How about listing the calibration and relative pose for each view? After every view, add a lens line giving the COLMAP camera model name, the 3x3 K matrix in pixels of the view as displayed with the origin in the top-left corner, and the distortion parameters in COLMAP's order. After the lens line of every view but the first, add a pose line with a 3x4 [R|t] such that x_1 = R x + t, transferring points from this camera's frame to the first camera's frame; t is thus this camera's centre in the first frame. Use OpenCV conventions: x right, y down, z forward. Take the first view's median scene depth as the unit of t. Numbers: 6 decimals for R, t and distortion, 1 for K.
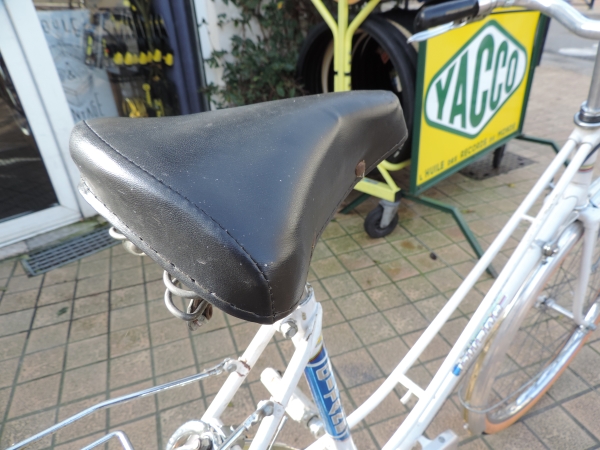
lens RADIAL K [[438.8, 0, 308.1], [0, 438.8, 234.9], [0, 0, 1]] dist [-0.014771, -0.001938]
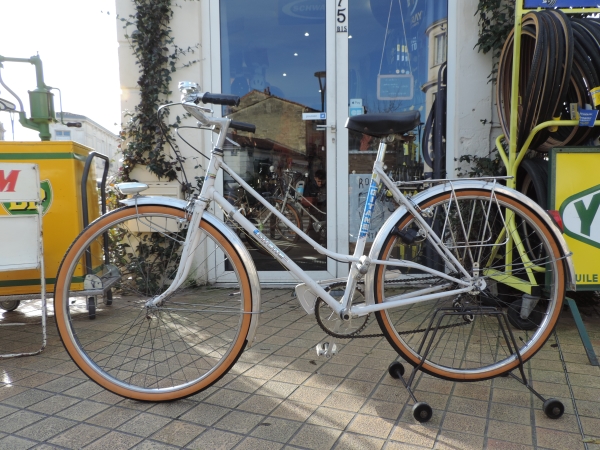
lens RADIAL K [[475.4, 0, 302.3], [0, 475.4, 240.8], [0, 0, 1]] dist [-0.001824, 0.001700]
pose [[0.707561, 0.093768, -0.700404, 0.645248], [-0.376499, 0.888786, -0.261358, 0.362870], [0.598002, 0.448628, 0.664173, -0.284094]]
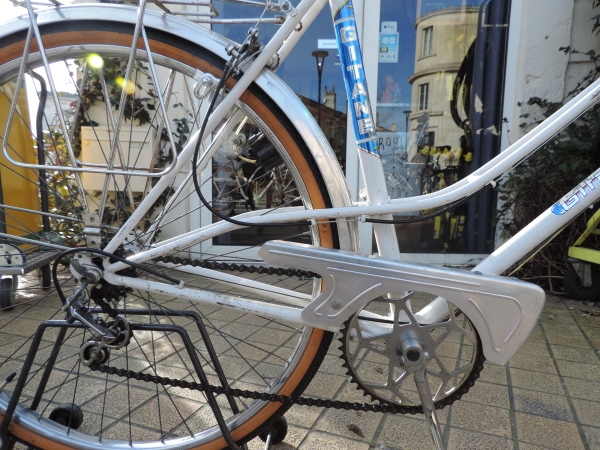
lens RADIAL K [[435.4, 0, 304.3], [0, 435.4, 238.2], [0, 0, 1]] dist [0.012024, 0.000987]
pose [[0.725093, 0.133944, -0.675500, 0.210370], [-0.387813, 0.889996, -0.239808, 0.282943], [0.569071, 0.435851, 0.697275, 0.067669]]
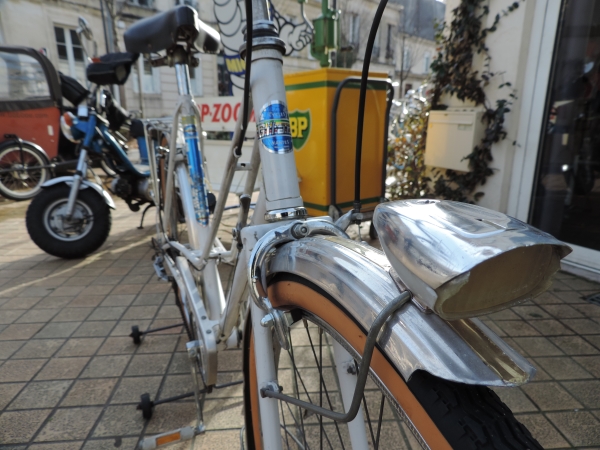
lens RADIAL K [[435.4, 0, 304.3], [0, 435.4, 238.2], [0, 0, 1]] dist [0.012024, 0.000987]
pose [[-0.277446, 0.289365, -0.916129, 0.450671], [-0.487952, 0.778979, 0.393819, -0.101937], [0.827603, 0.556290, -0.074928, 0.445490]]
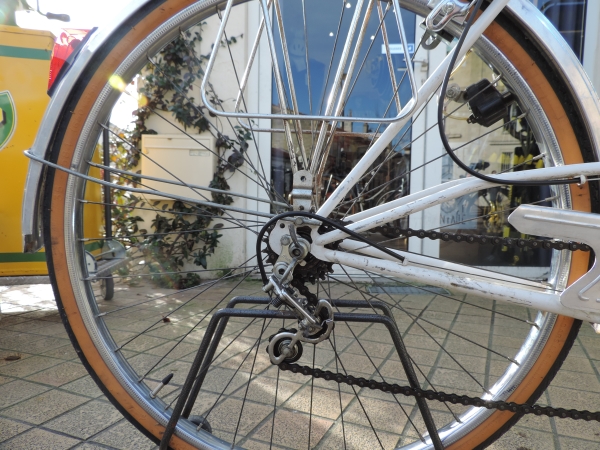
lens RADIAL K [[438.8, 0, 308.1], [0, 438.8, 234.9], [0, 0, 1]] dist [-0.014771, -0.001938]
pose [[0.705744, 0.092646, -0.702383, 0.072784], [-0.394676, 0.874738, -0.281184, 0.354133], [0.588351, 0.475658, 0.653906, 0.043362]]
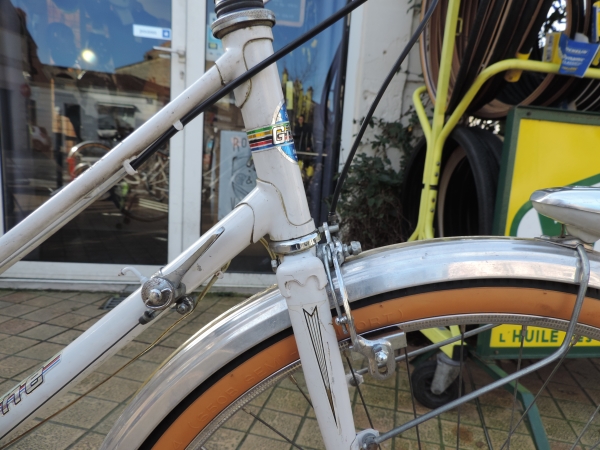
lens RADIAL K [[435.4, 0, 304.3], [0, 435.4, 238.2], [0, 0, 1]] dist [0.012024, 0.000987]
pose [[0.816946, 0.194903, -0.542782, 0.345001], [-0.377643, 0.892107, -0.248055, 0.014666], [0.435873, 0.407626, 0.802407, 0.261537]]
